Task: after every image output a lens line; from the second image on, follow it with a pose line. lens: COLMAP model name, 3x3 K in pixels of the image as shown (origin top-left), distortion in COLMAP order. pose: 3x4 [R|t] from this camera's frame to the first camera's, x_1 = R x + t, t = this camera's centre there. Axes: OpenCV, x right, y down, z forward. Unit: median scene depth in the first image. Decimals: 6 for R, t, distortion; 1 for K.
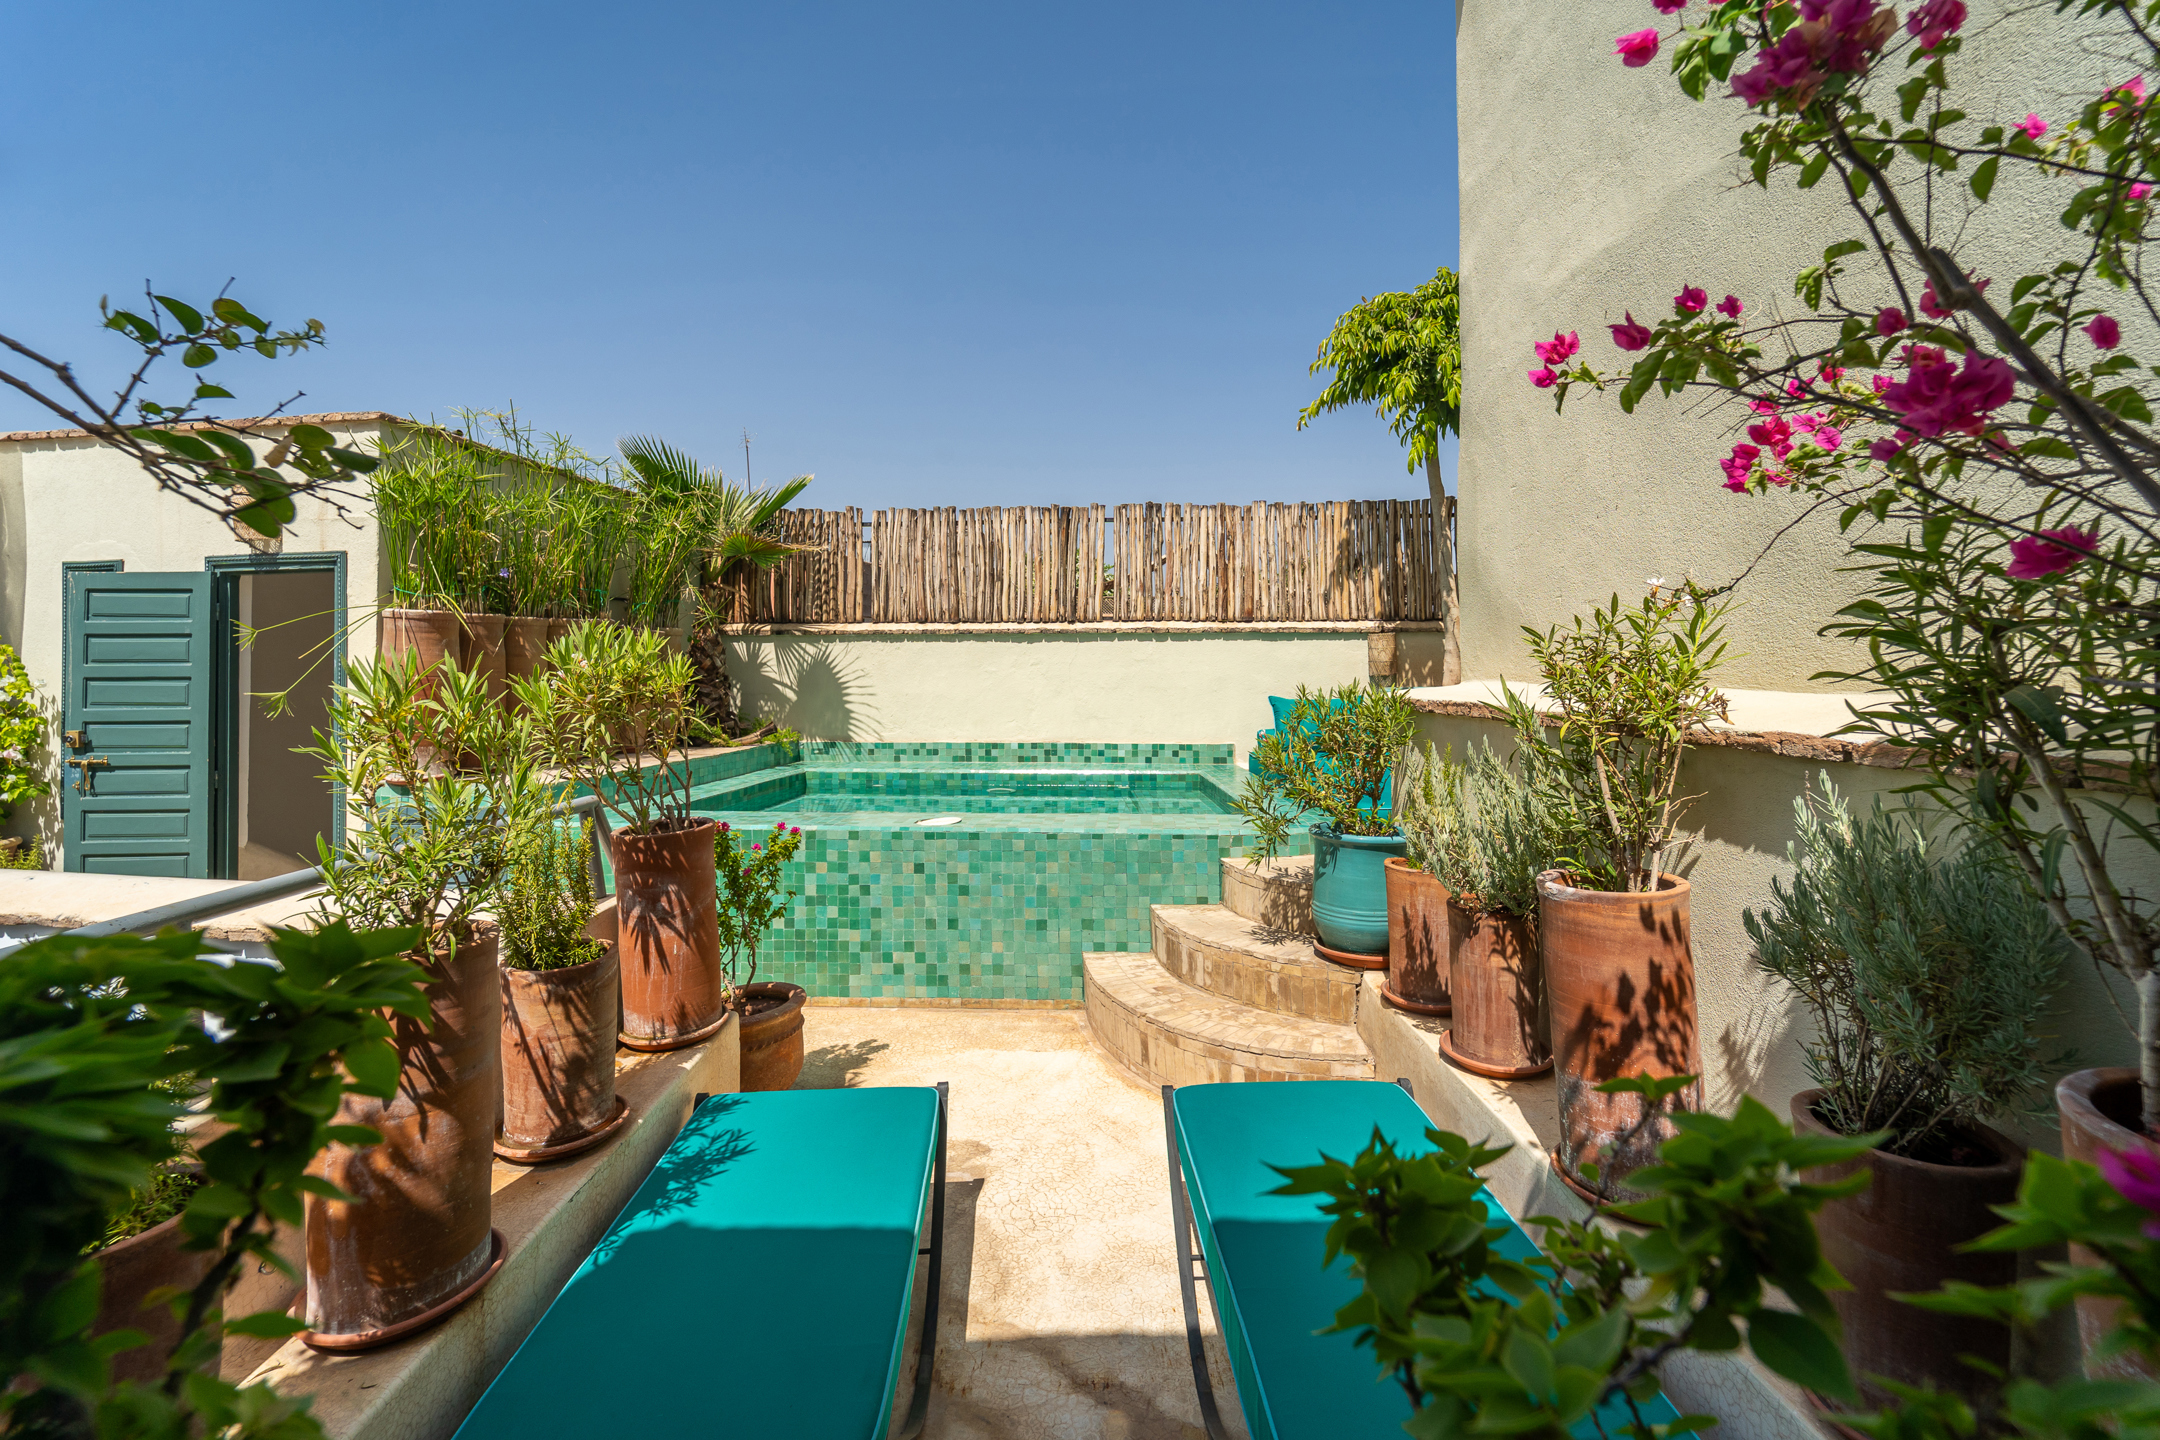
lens RADIAL K [[903.7, 0, 1081.1], [0, 903.7, 707.6], [0, 0, 1]] dist [-0.000198, -0.000046]
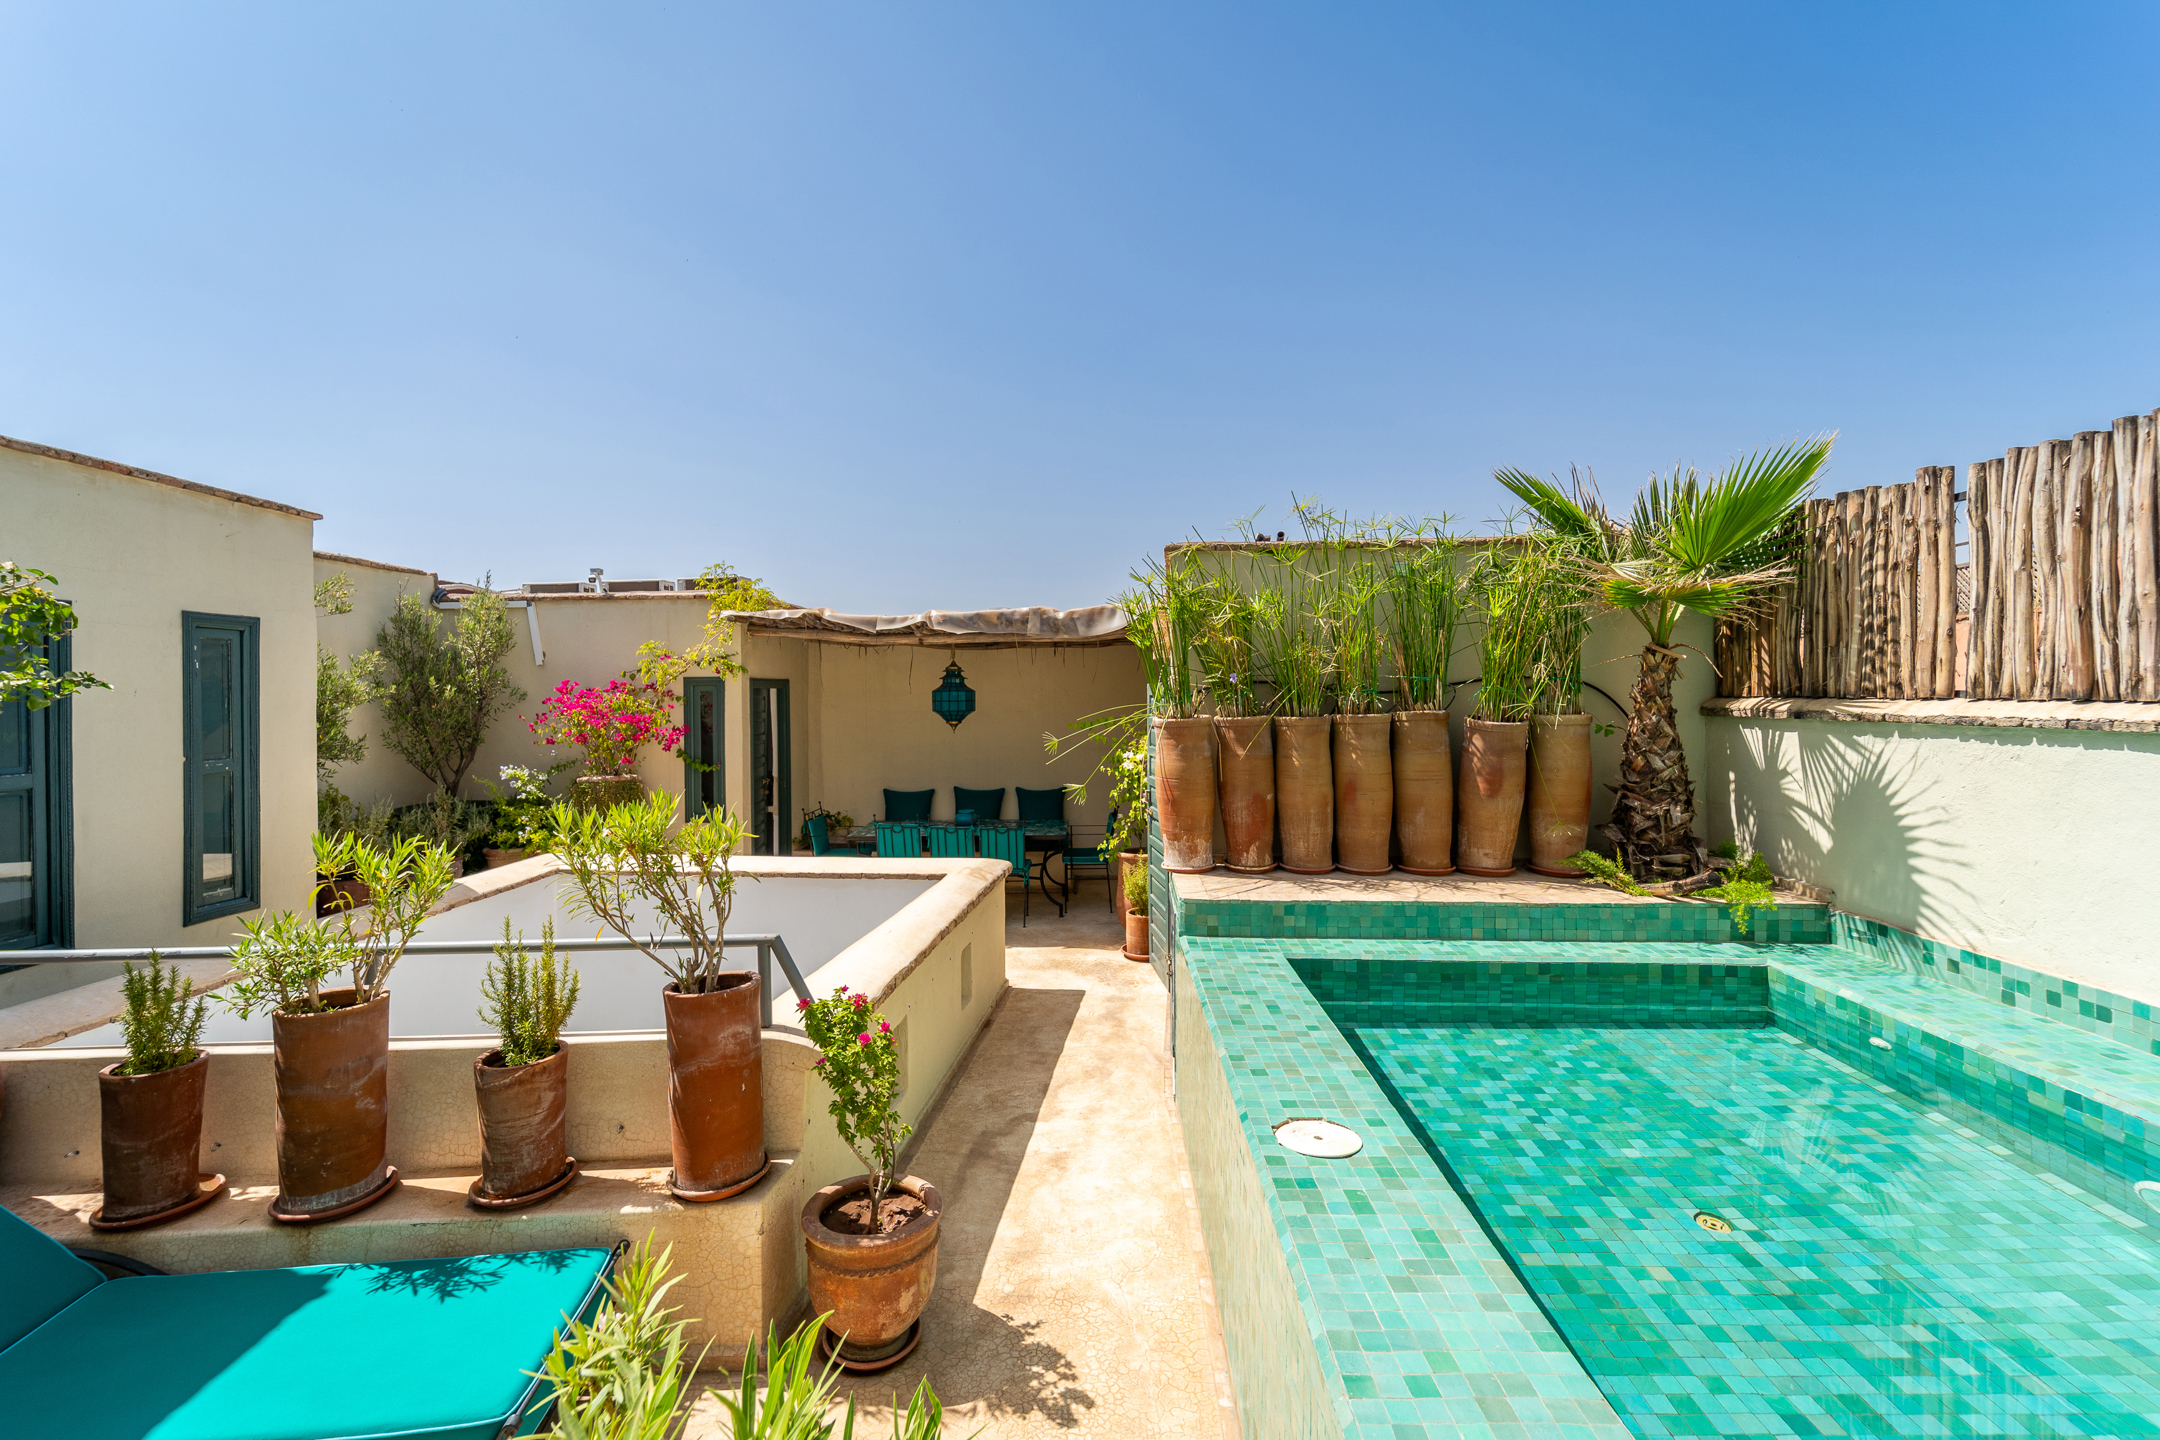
lens RADIAL K [[903.7, 0, 1081.1], [0, 903.7, 707.6], [0, 0, 1]] dist [-0.000198, -0.000046]
pose [[0.056675, 0.020625, -0.998180, 0.224371], [-0.037352, 0.999130, 0.018524, -0.081611], [0.997694, 0.036234, 0.057396, 0.502819]]
